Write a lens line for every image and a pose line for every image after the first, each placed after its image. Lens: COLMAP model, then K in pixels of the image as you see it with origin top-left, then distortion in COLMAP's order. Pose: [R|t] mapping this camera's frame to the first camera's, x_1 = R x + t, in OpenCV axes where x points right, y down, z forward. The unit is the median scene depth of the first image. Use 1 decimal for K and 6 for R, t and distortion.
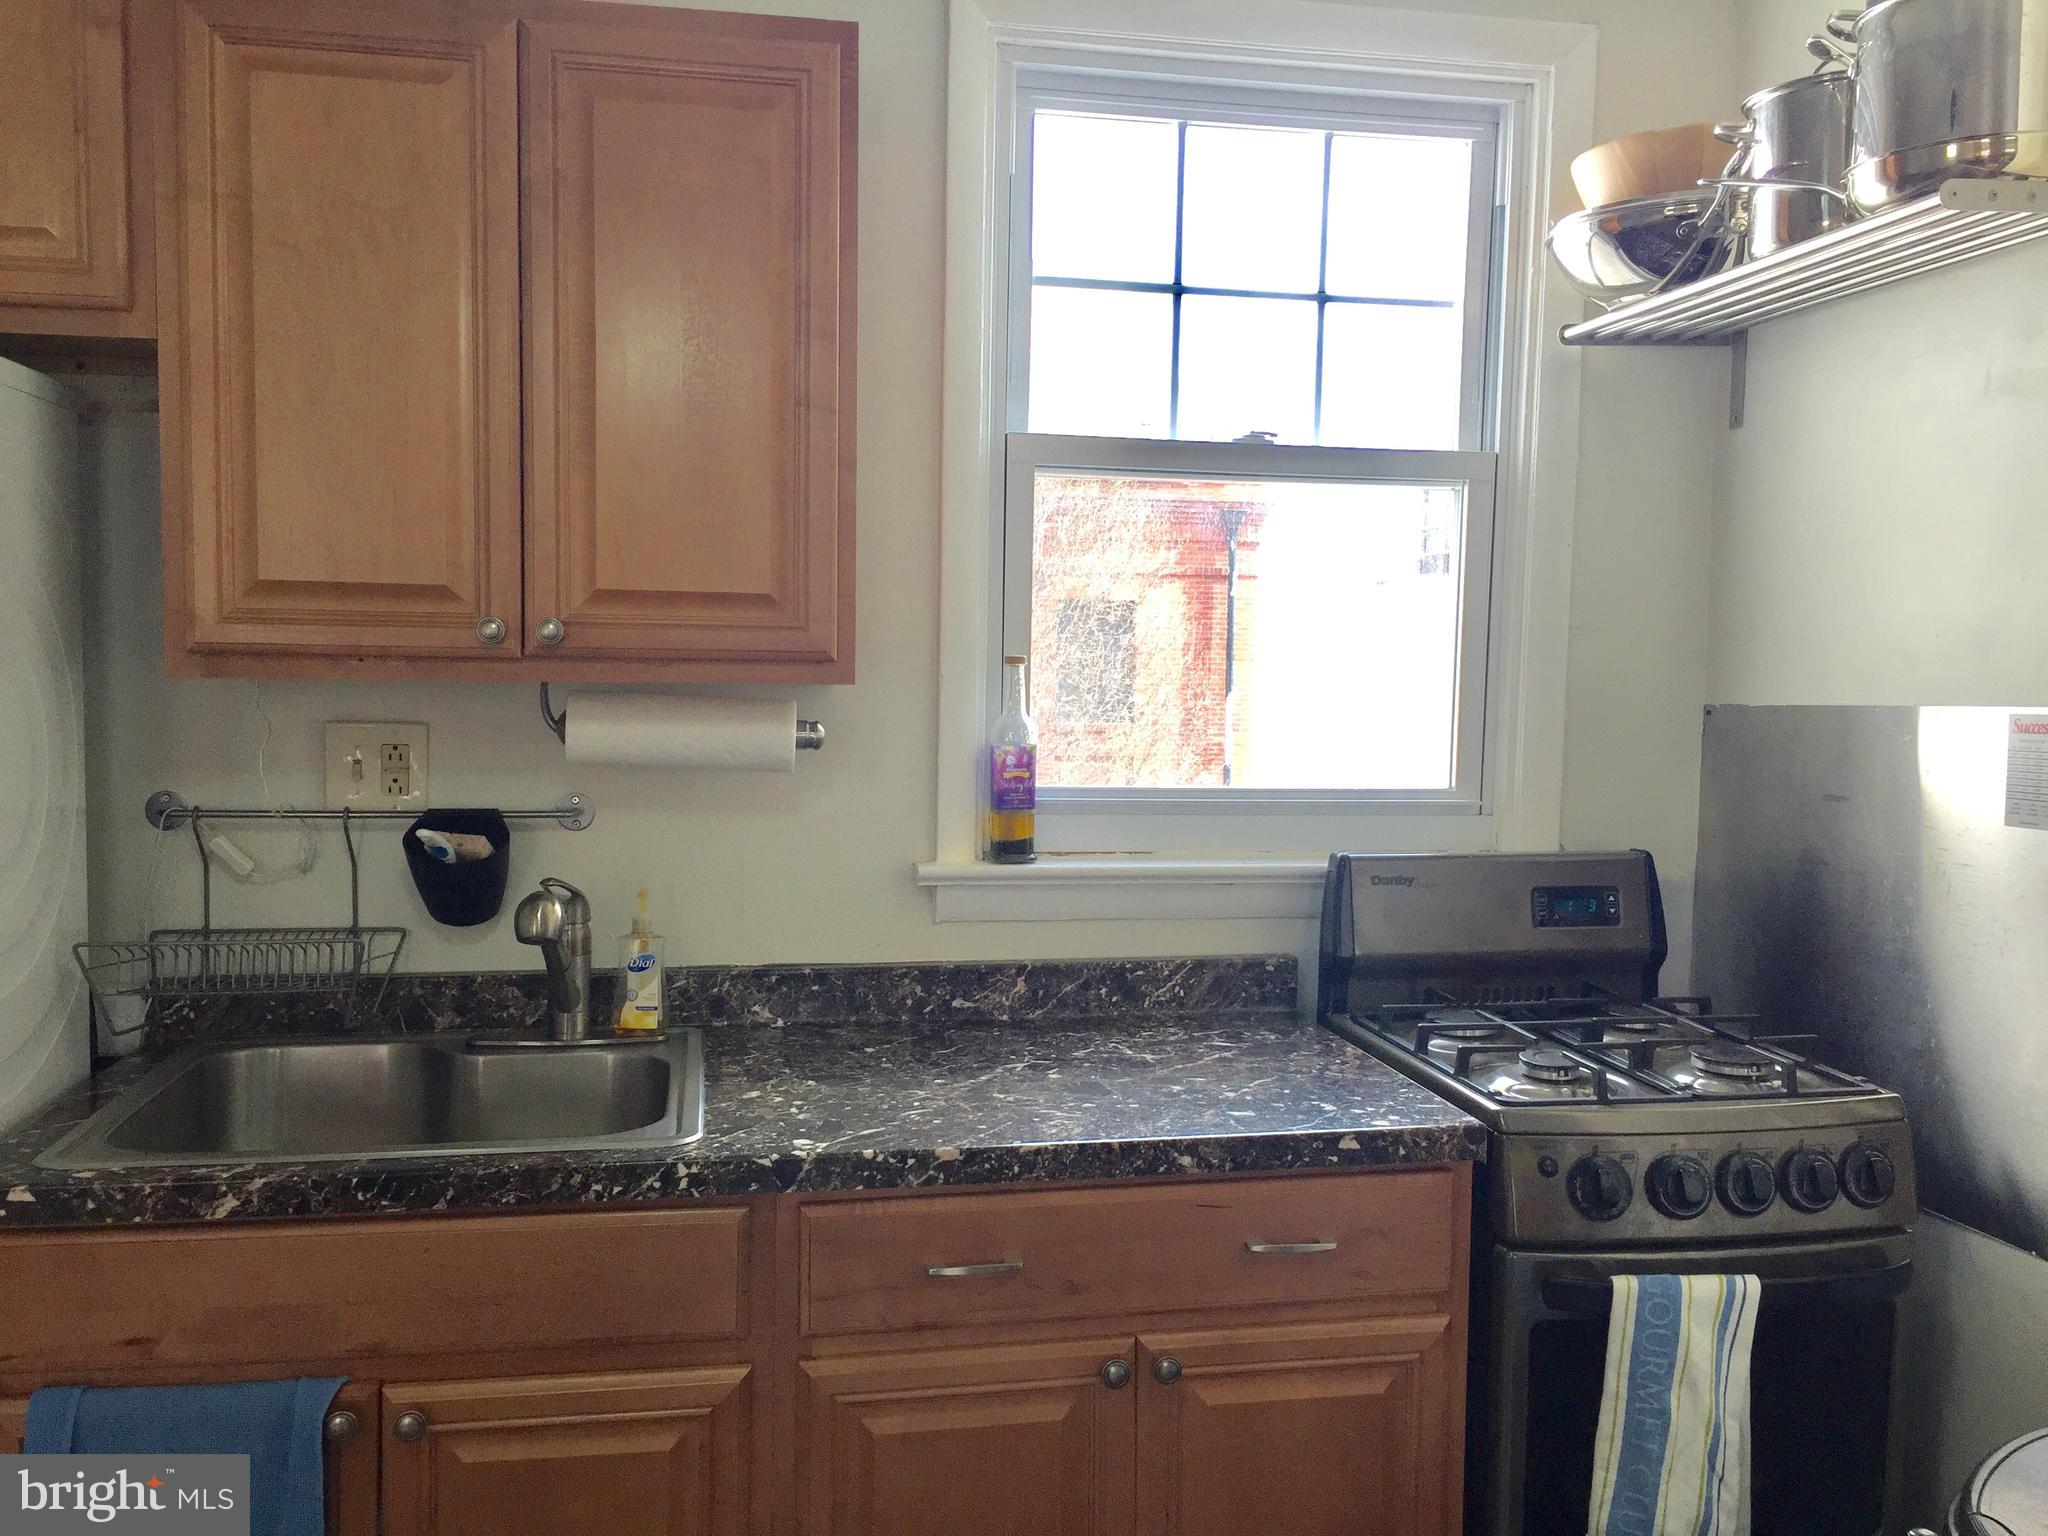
lens RADIAL K [[1762.5, 0, 1029.8], [0, 1762.5, 764.2], [0, 0, 1]] dist [0.093740, -0.120501]
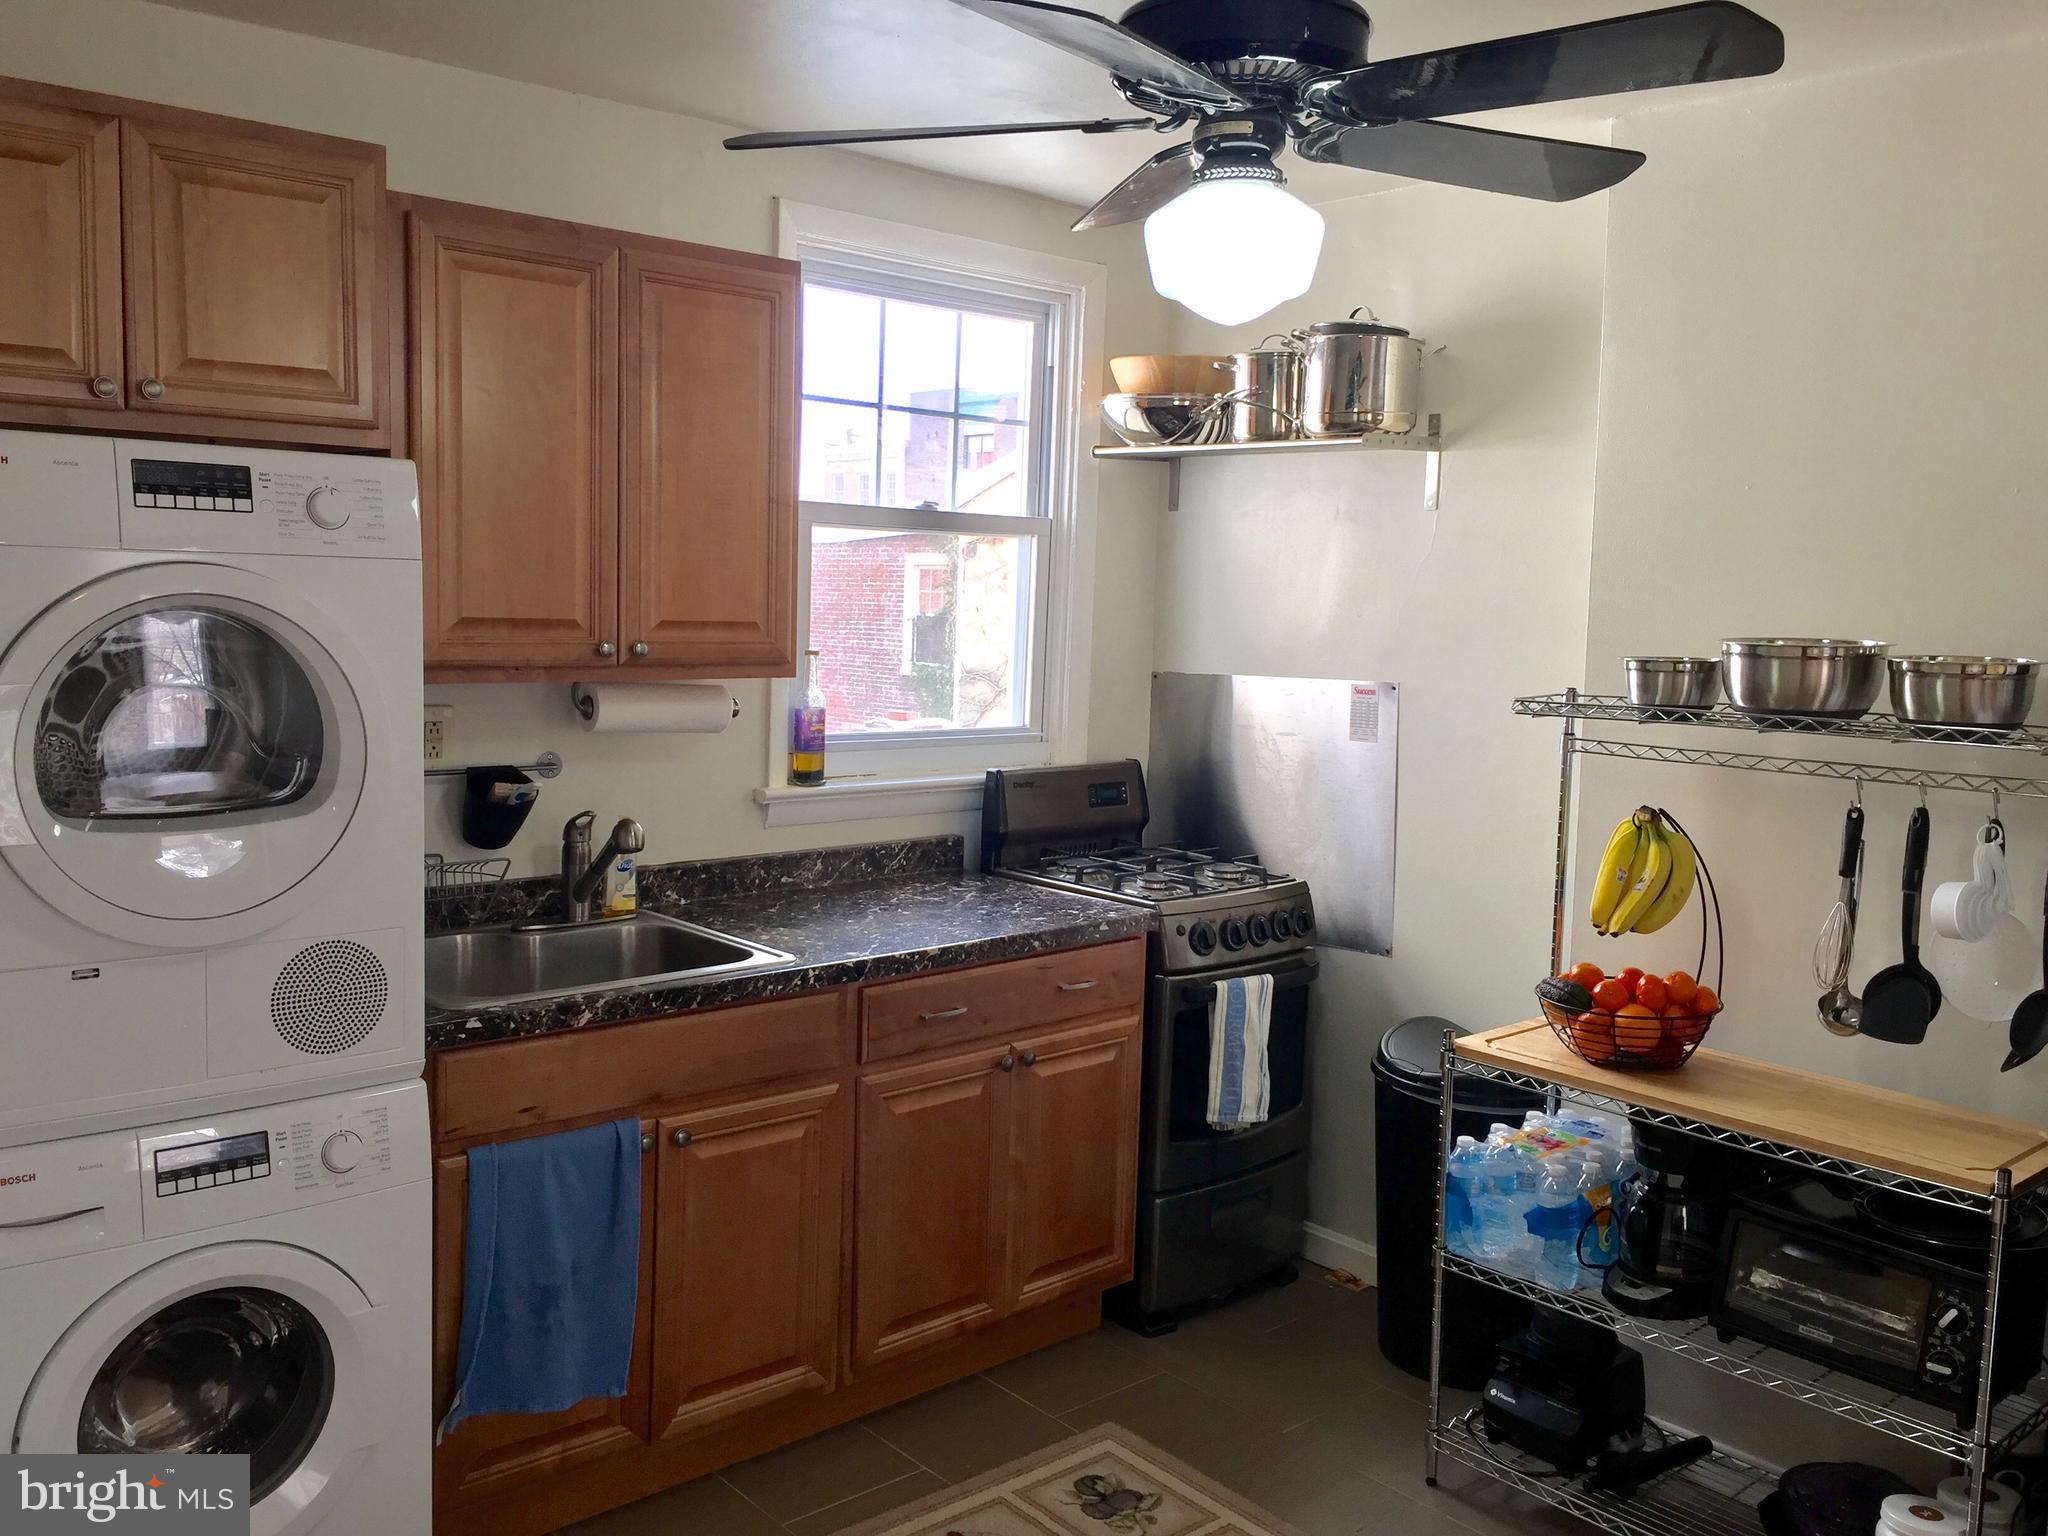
lens RADIAL K [[1762.5, 0, 1029.8], [0, 1762.5, 764.2], [0, 0, 1]] dist [0.093740, -0.120501]
pose [[0.849564, -0.044272, 0.525624, -0.668554], [0.015751, 0.998156, 0.058615, -0.050409], [-0.527250, -0.041518, 0.848695, -0.403636]]
